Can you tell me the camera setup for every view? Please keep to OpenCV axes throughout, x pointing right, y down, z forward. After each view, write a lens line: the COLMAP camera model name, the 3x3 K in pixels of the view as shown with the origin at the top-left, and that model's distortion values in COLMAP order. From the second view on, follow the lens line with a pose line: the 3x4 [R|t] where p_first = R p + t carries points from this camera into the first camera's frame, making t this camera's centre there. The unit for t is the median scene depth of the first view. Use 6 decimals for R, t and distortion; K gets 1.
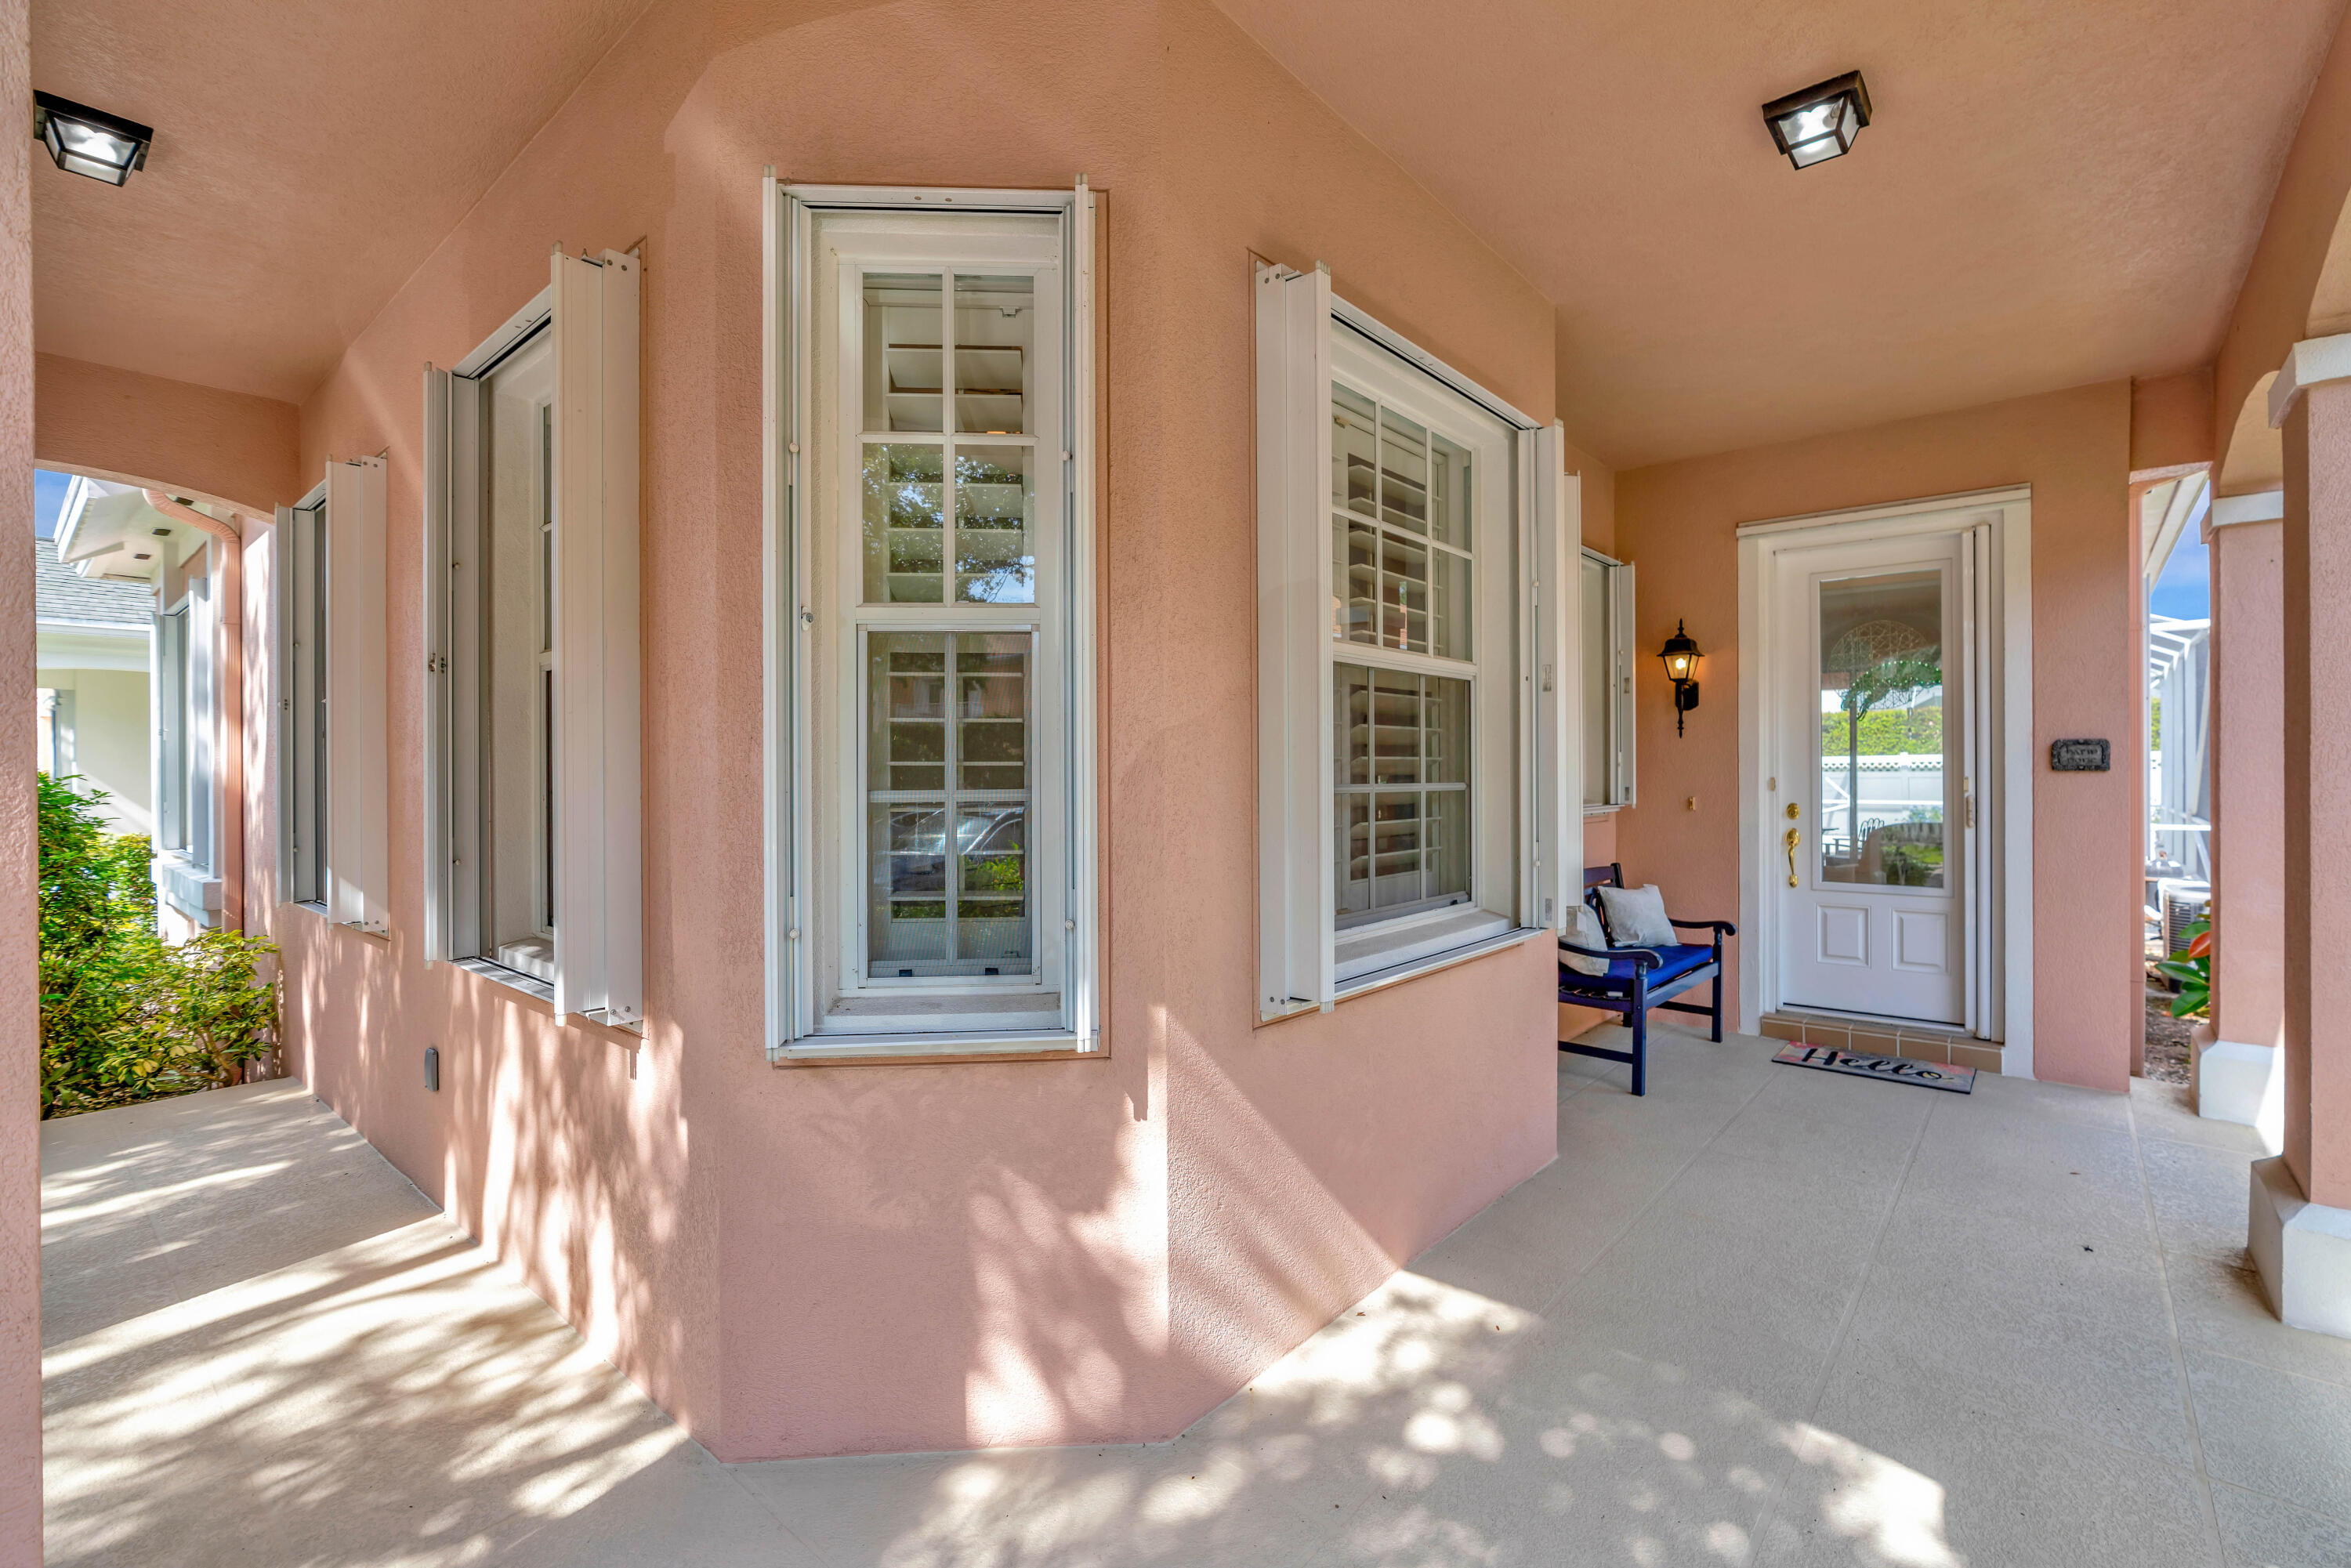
lens RADIAL K [[1055.8, 0, 1180.1], [0, 1055.8, 763.8], [0, 0, 1]] dist [-0.018728, 0.007822]
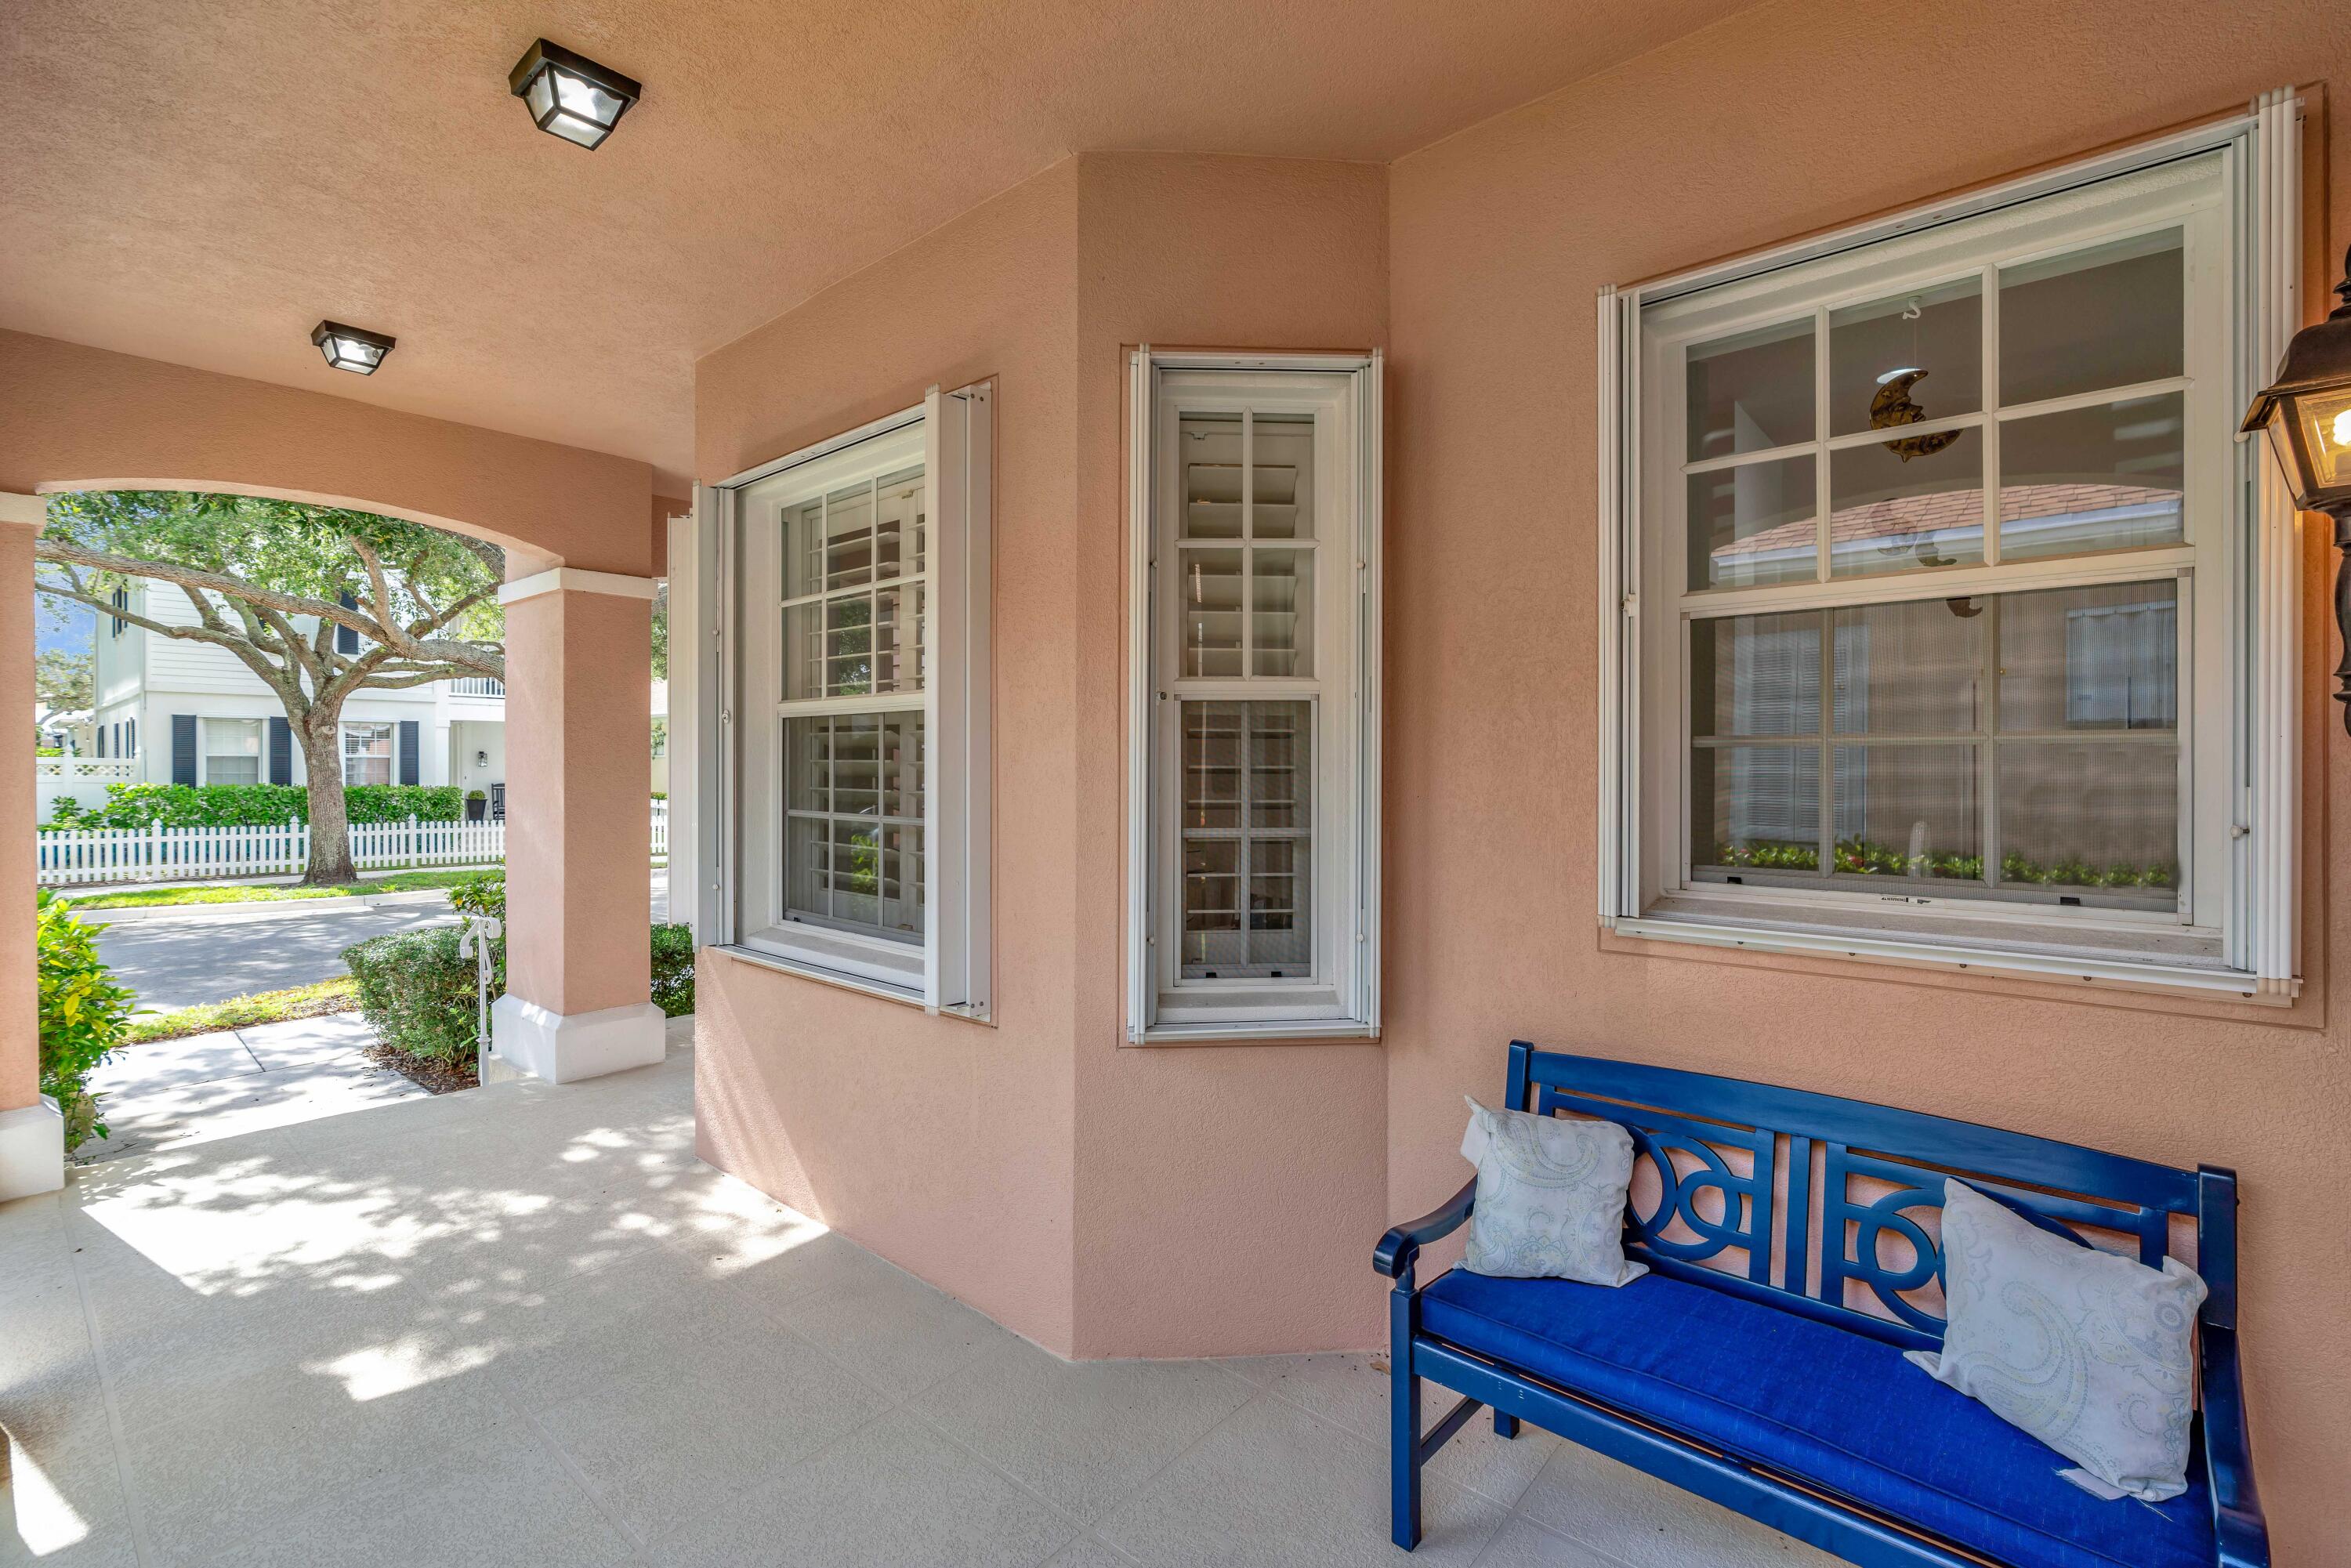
lens RADIAL K [[1075.8, 0, 1175.5], [0, 1075.8, 784.0], [0, 0, 1]] dist [-0.011356, -0.000215]
pose [[-0.018929, 0.015065, -0.999707, 1.502808], [-0.024278, 0.999585, 0.015523, -0.042740], [0.999526, 0.024565, -0.018556, 1.516077]]
